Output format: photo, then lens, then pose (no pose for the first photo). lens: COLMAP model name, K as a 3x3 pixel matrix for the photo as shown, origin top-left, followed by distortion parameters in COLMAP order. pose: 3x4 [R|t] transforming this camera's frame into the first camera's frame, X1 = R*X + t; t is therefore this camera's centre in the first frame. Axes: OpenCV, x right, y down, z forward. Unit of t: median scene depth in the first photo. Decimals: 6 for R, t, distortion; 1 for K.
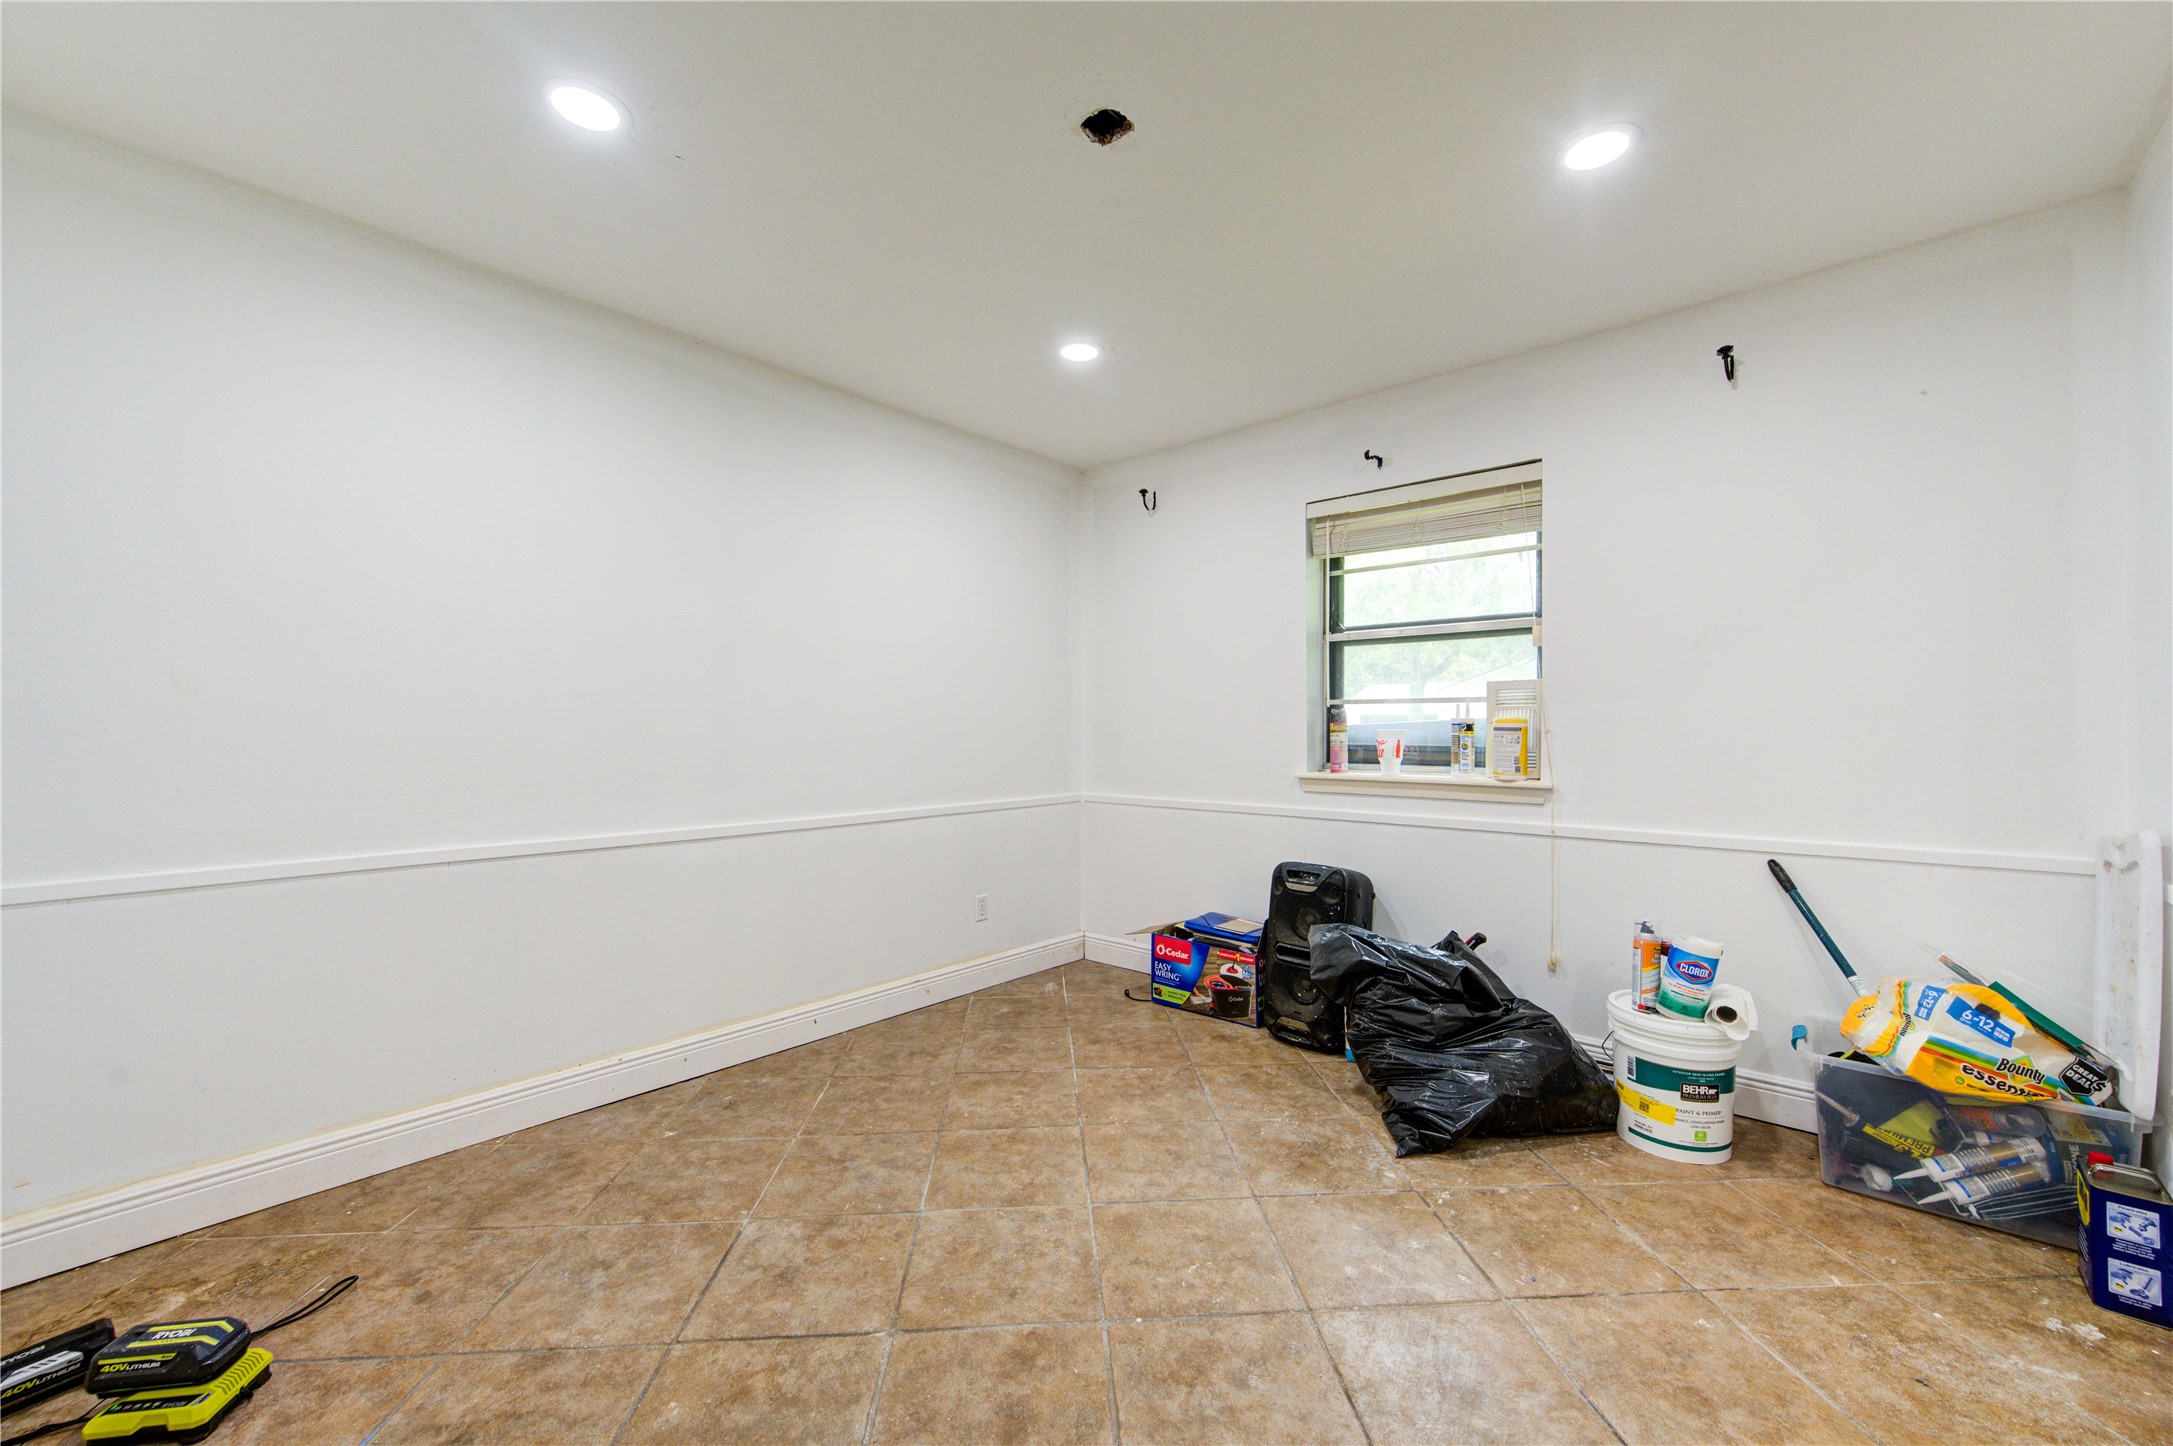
lens RADIAL K [[843.4, 0, 1087.4], [0, 843.4, 725.7], [0, 0, 1]] dist [0.001257, -0.000954]
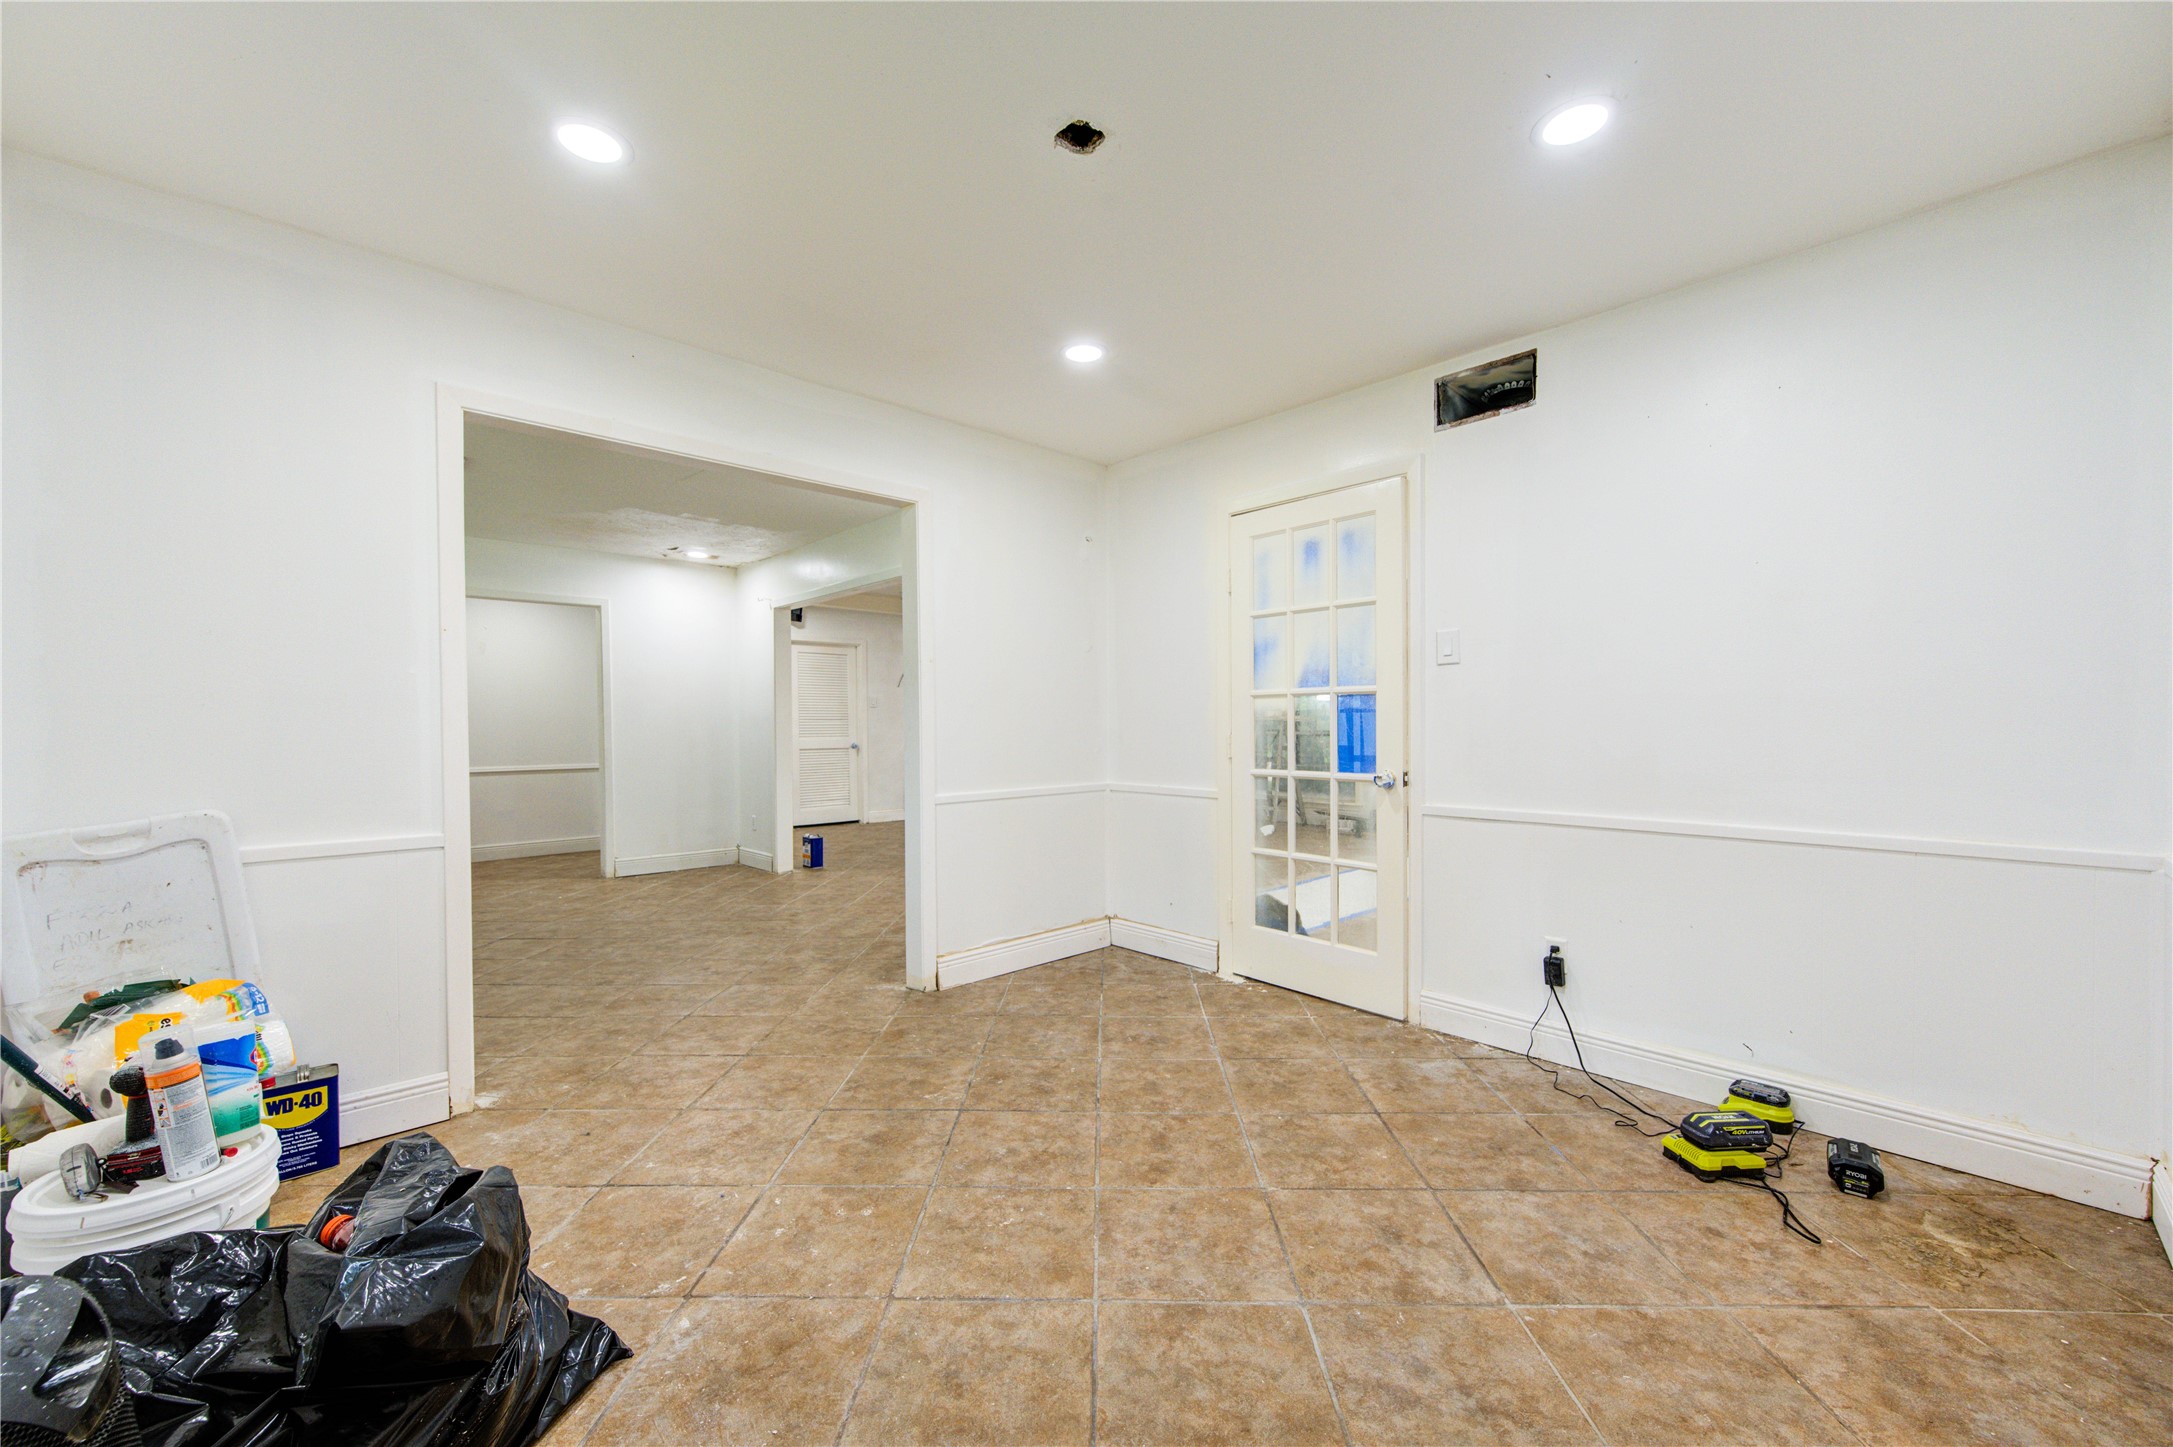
lens RADIAL K [[846.3, 0, 1083.3], [0, 846.3, 728.5], [0, 0, 1]] dist [0.002487, -0.000938]
pose [[-0.996210, 0.007170, 0.086684, -0.055627], [0.007609, 0.999960, 0.004737, 0.010980], [-0.086647, 0.005378, -0.996225, 1.670657]]
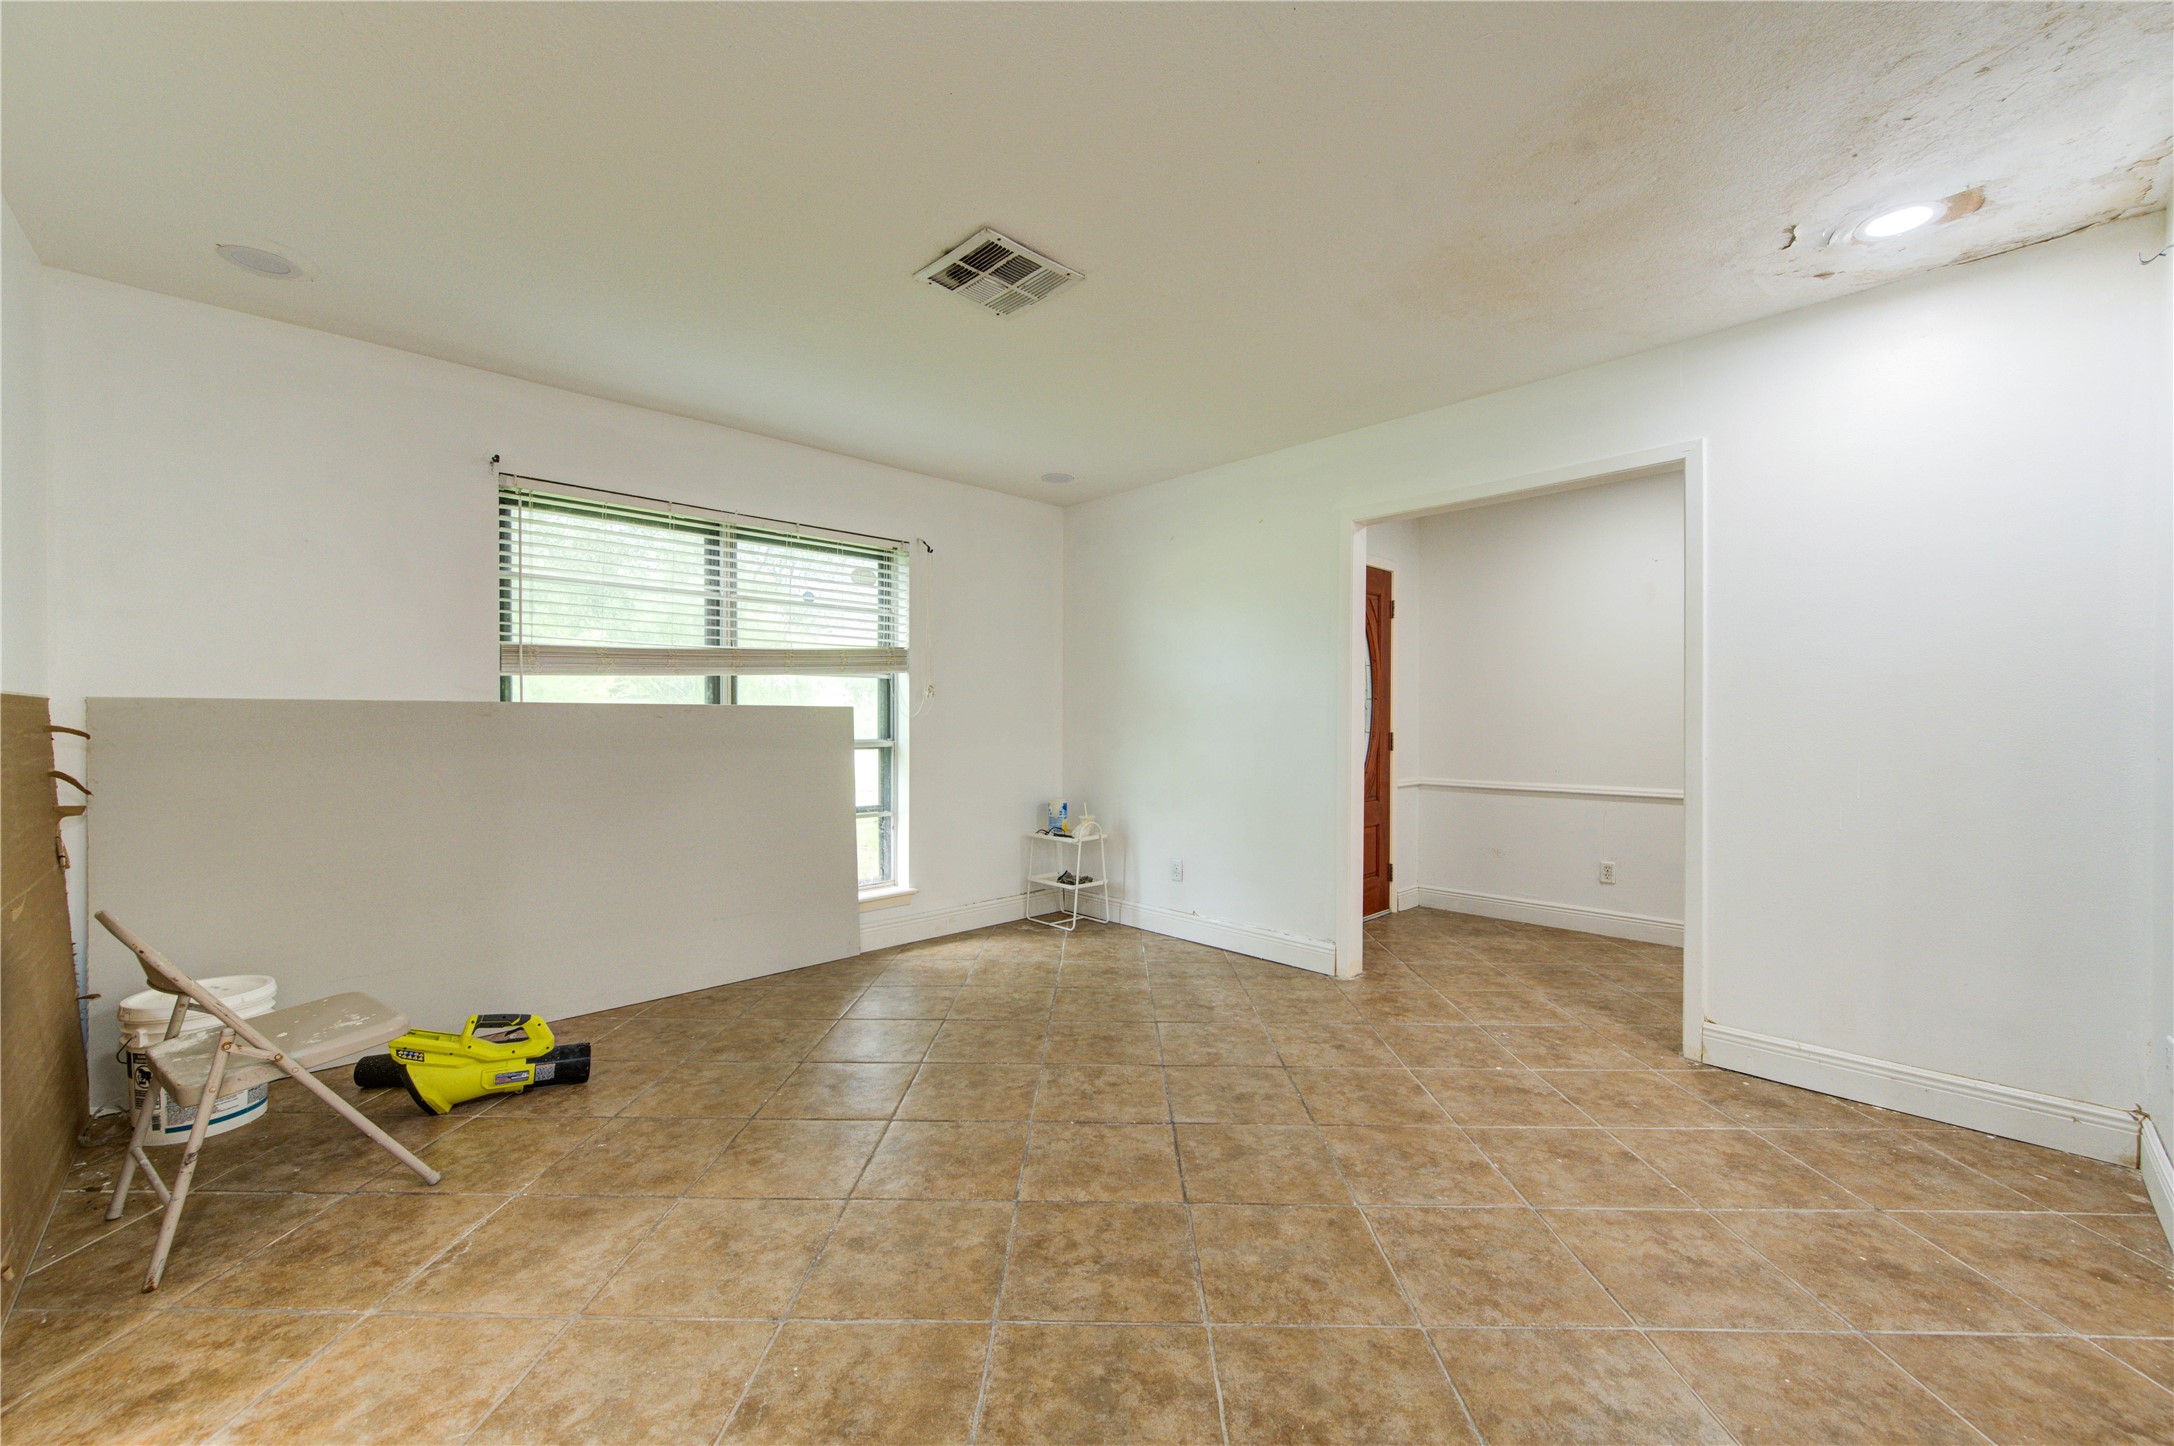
lens RADIAL K [[843.8, 0, 1097.1], [0, 843.8, 729.1], [0, 0, 1]] dist [0.001257, -0.000954]
pose [[0.072697, -0.007350, 0.997327, 0.443017], [-0.000386, 0.999973, 0.007397, 0.003711], [-0.997354, -0.000923, 0.072692, -0.241225]]
